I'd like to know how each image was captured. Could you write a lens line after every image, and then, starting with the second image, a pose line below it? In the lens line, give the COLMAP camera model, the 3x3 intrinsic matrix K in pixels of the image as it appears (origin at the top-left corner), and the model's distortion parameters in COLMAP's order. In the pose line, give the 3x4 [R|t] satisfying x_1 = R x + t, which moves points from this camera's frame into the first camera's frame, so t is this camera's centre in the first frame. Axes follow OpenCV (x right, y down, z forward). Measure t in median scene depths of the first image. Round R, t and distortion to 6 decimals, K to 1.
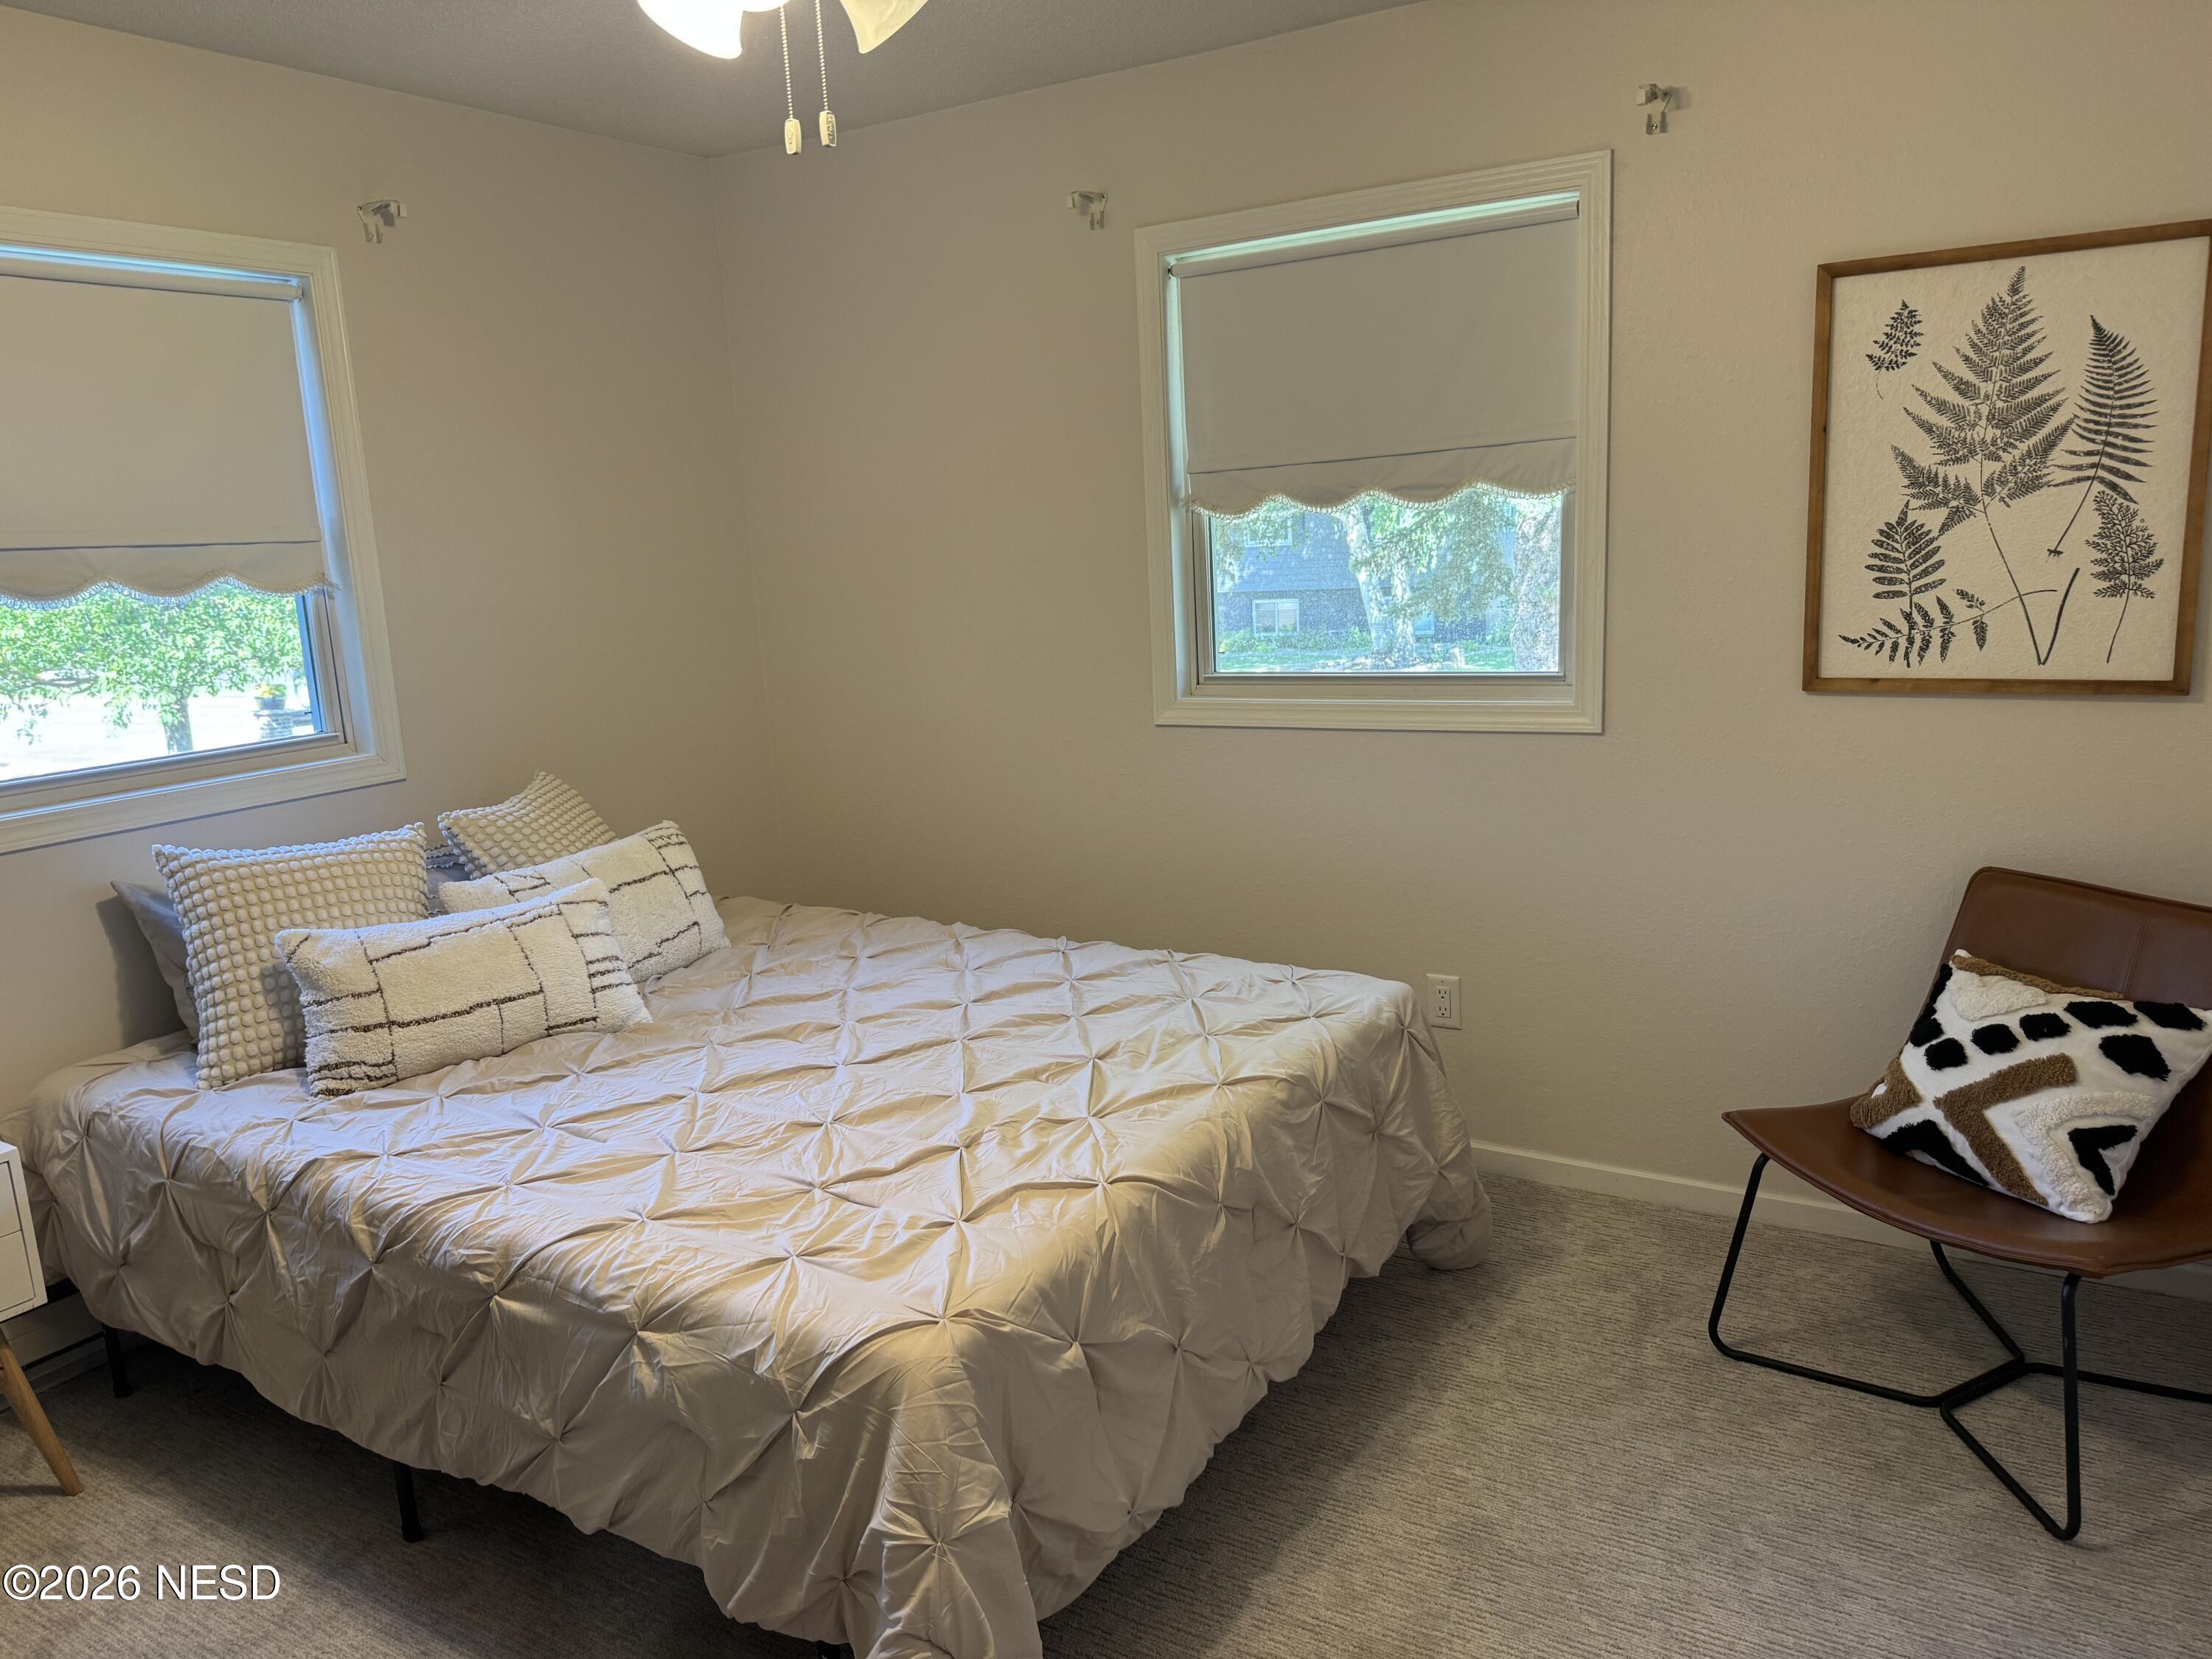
lens RADIAL K [[1551.7, 0, 1117.6], [0, 1551.7, 843.7], [0, 0, 1]] dist [0.023841, -0.037921]
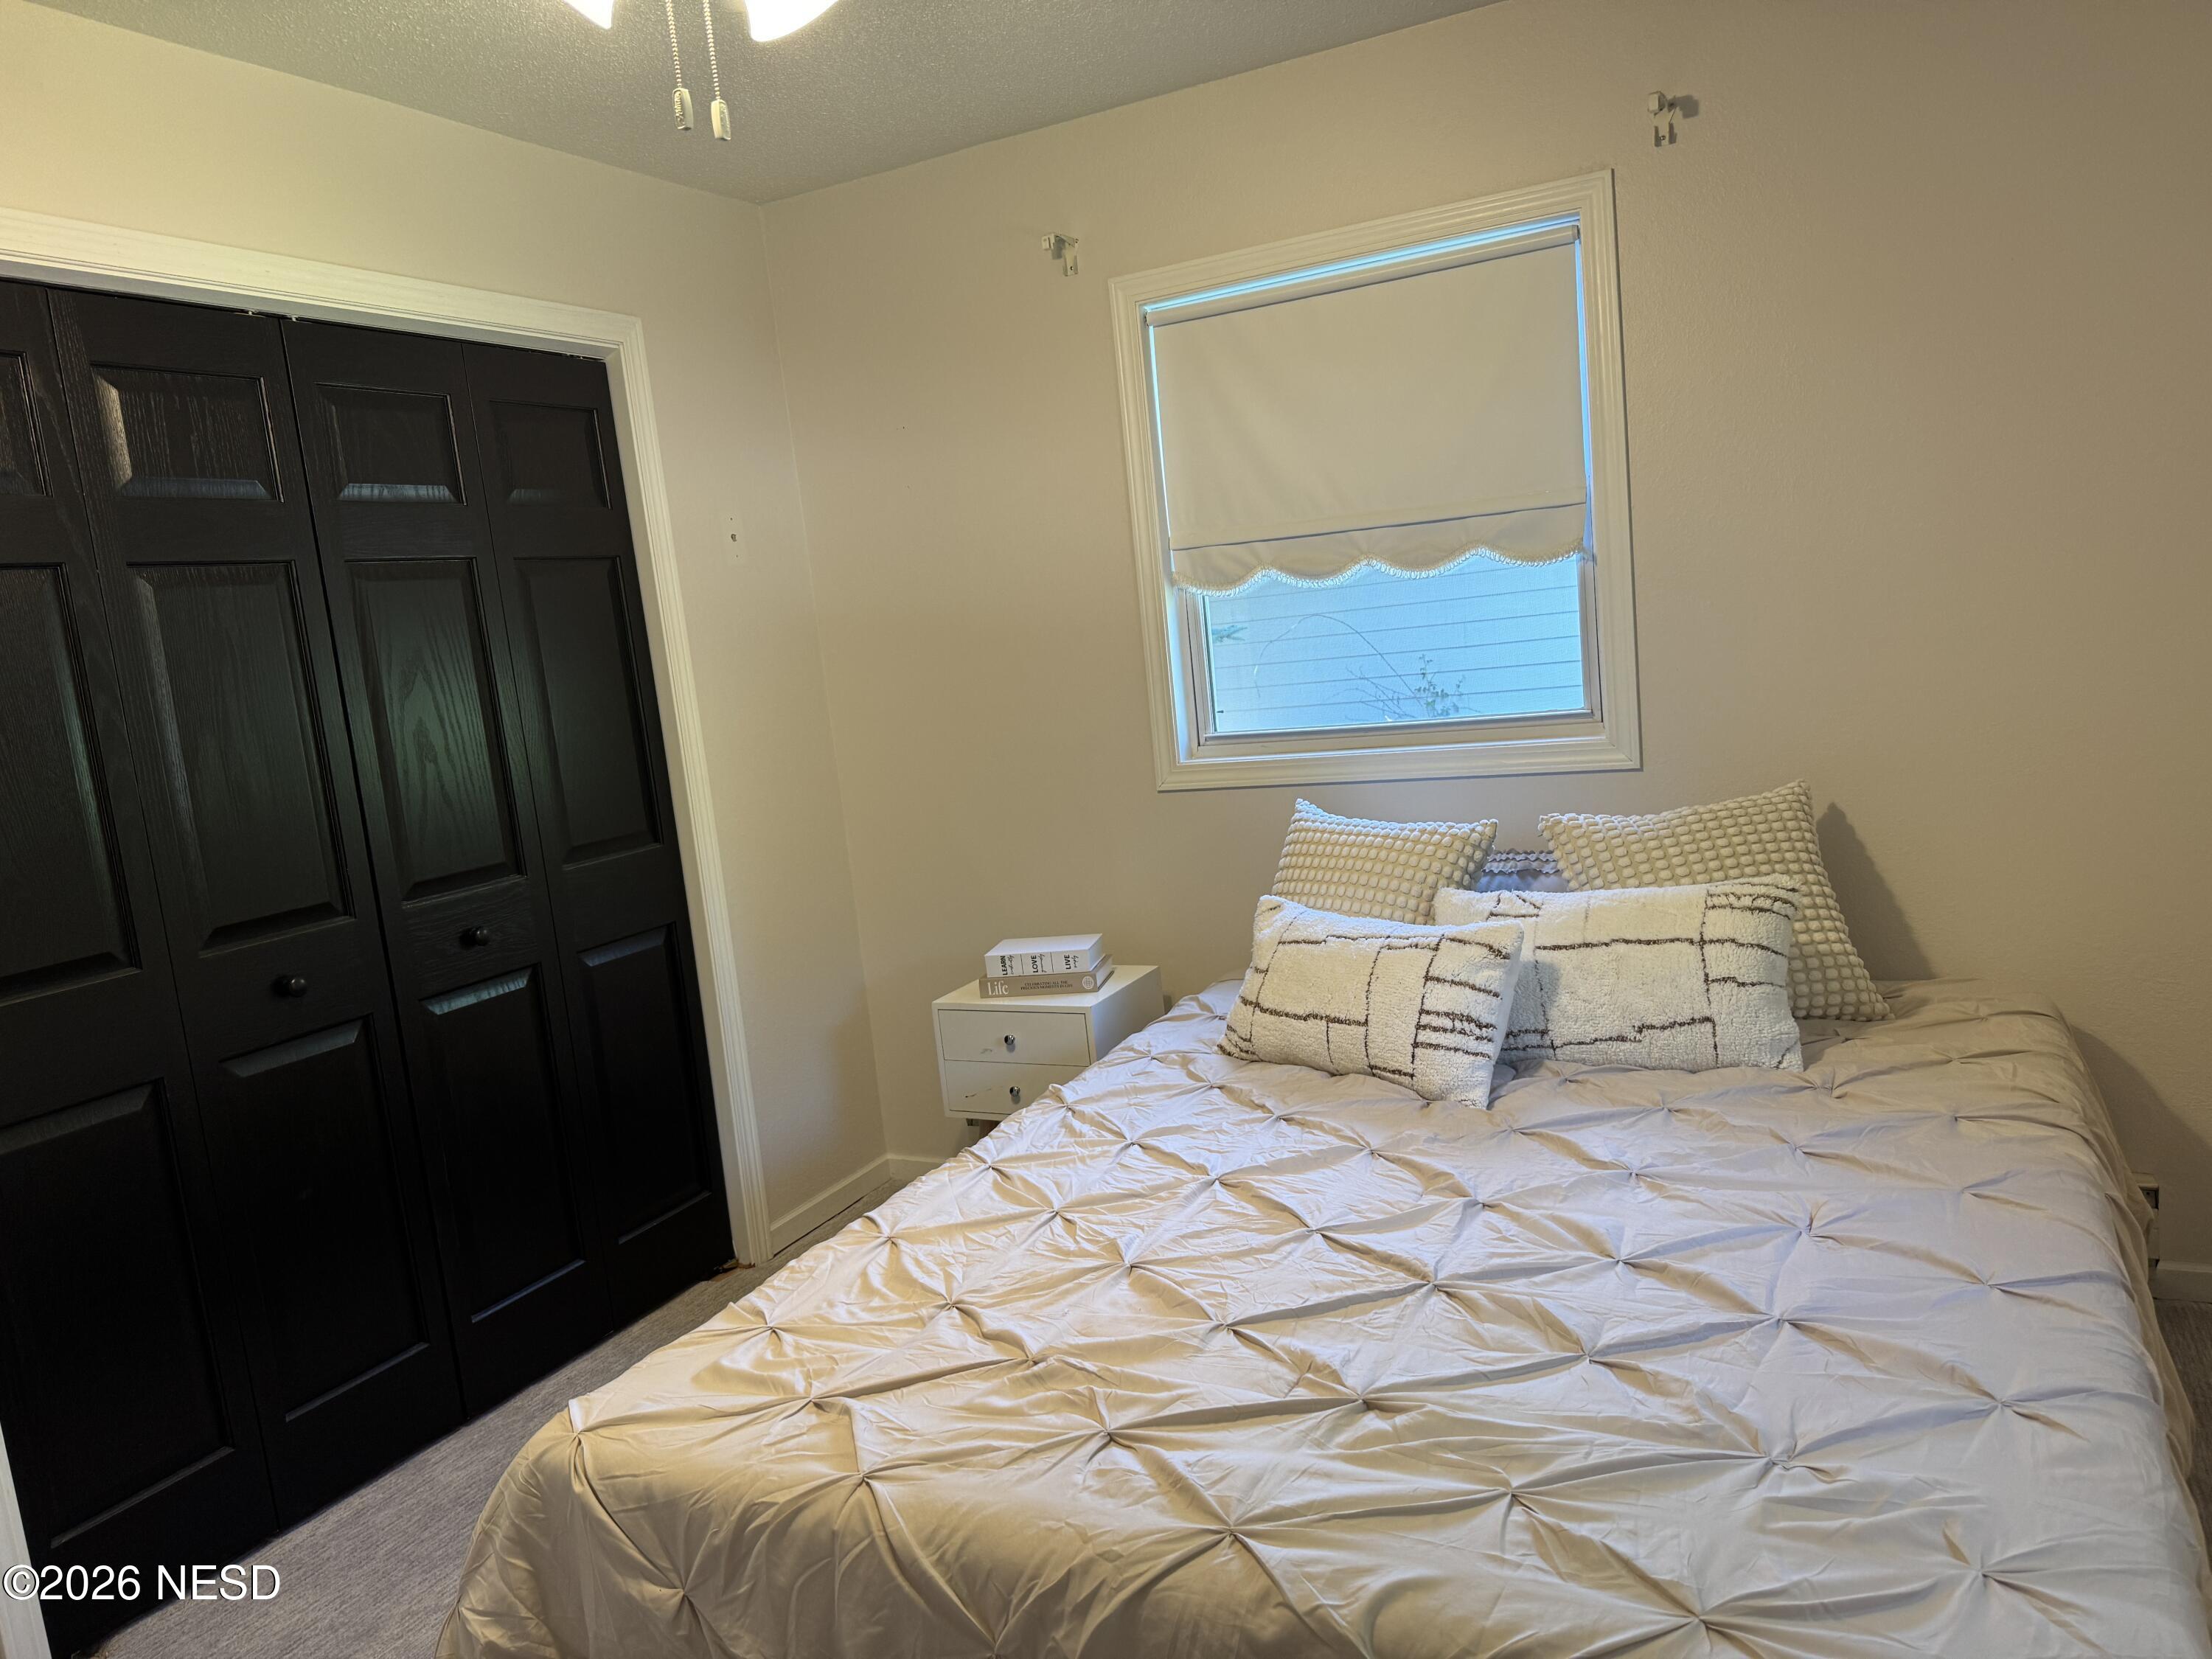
lens RADIAL K [[1551.7, 0, 1117.6], [0, 1551.7, 843.7], [0, 0, 1]] dist [0.023841, -0.037921]
pose [[0.029469, 0.187947, -0.981737, 0.485664], [-0.096997, 0.978066, 0.184333, -0.158065], [0.994848, 0.089794, 0.047053, 0.789287]]
